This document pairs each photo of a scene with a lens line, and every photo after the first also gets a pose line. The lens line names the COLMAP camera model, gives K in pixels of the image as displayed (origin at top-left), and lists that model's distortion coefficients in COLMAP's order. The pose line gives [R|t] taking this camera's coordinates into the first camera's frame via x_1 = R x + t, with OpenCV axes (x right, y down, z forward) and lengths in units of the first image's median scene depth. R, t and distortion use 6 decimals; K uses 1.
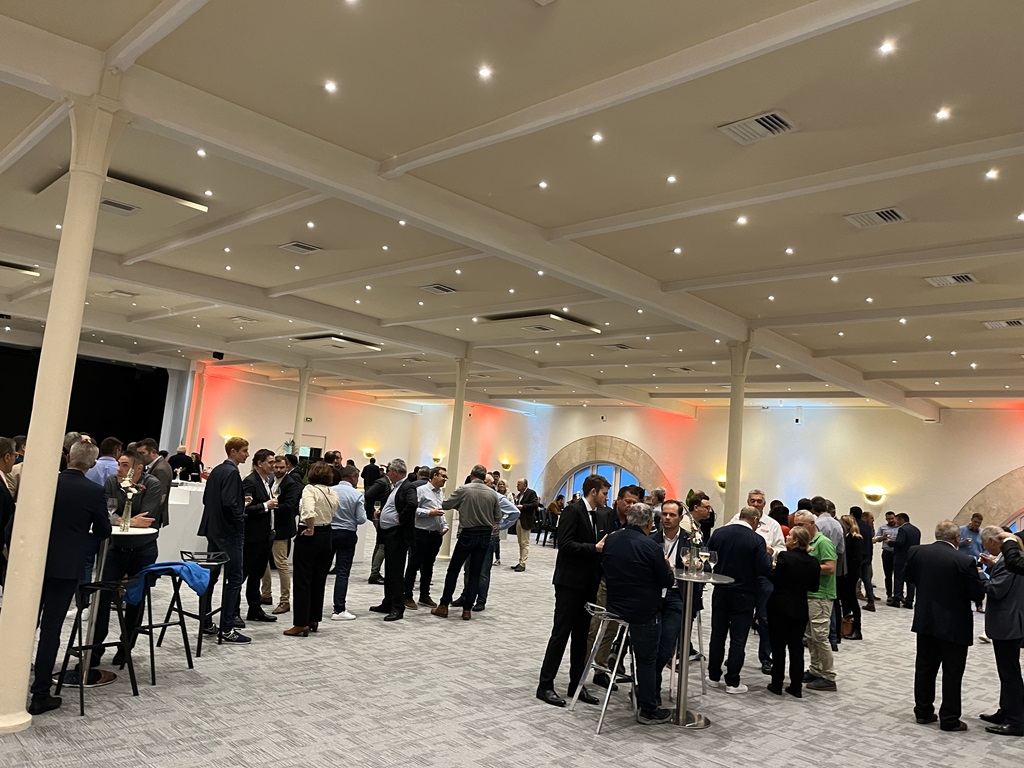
lens RADIAL K [[777.3, 0, 523.3], [0, 777.3, 381.2], [0, 0, 1]] dist [0.049674, -0.072017]
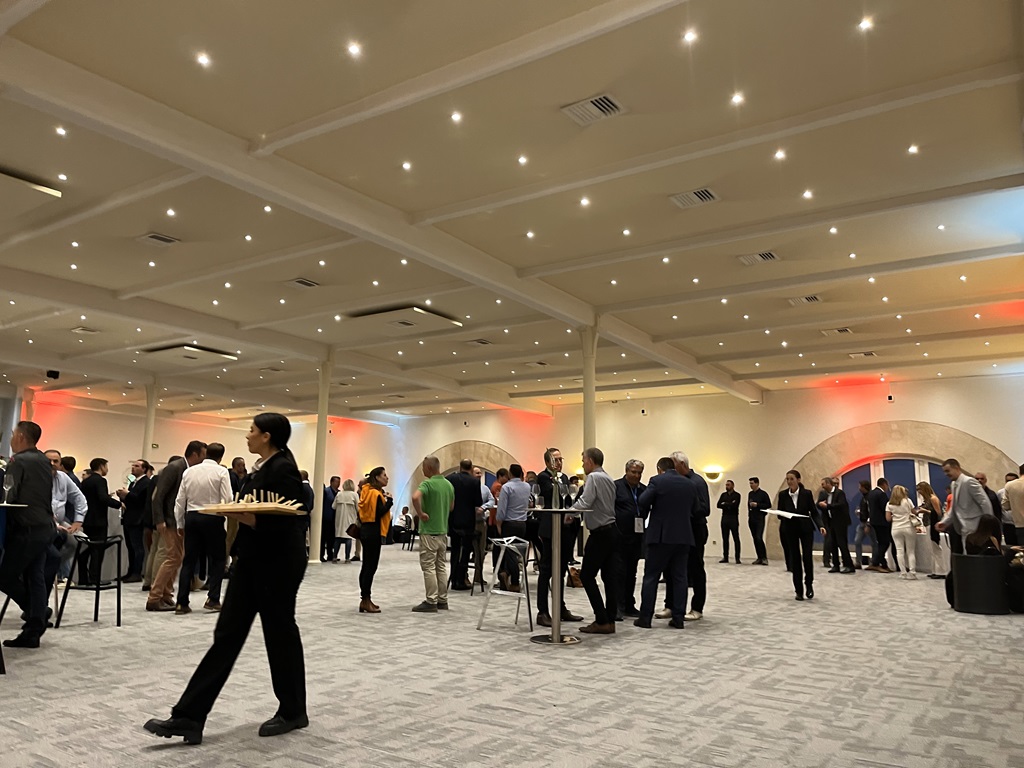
lens RADIAL K [[778.6, 0, 536.7], [0, 778.6, 382.0], [0, 0, 1]] dist [0.062699, -0.093456]
pose [[0.978528, -0.045231, 0.201091, -0.025331], [0.053394, 0.997947, -0.035355, 0.080583], [-0.199079, 0.045332, 0.978934, -0.076705]]
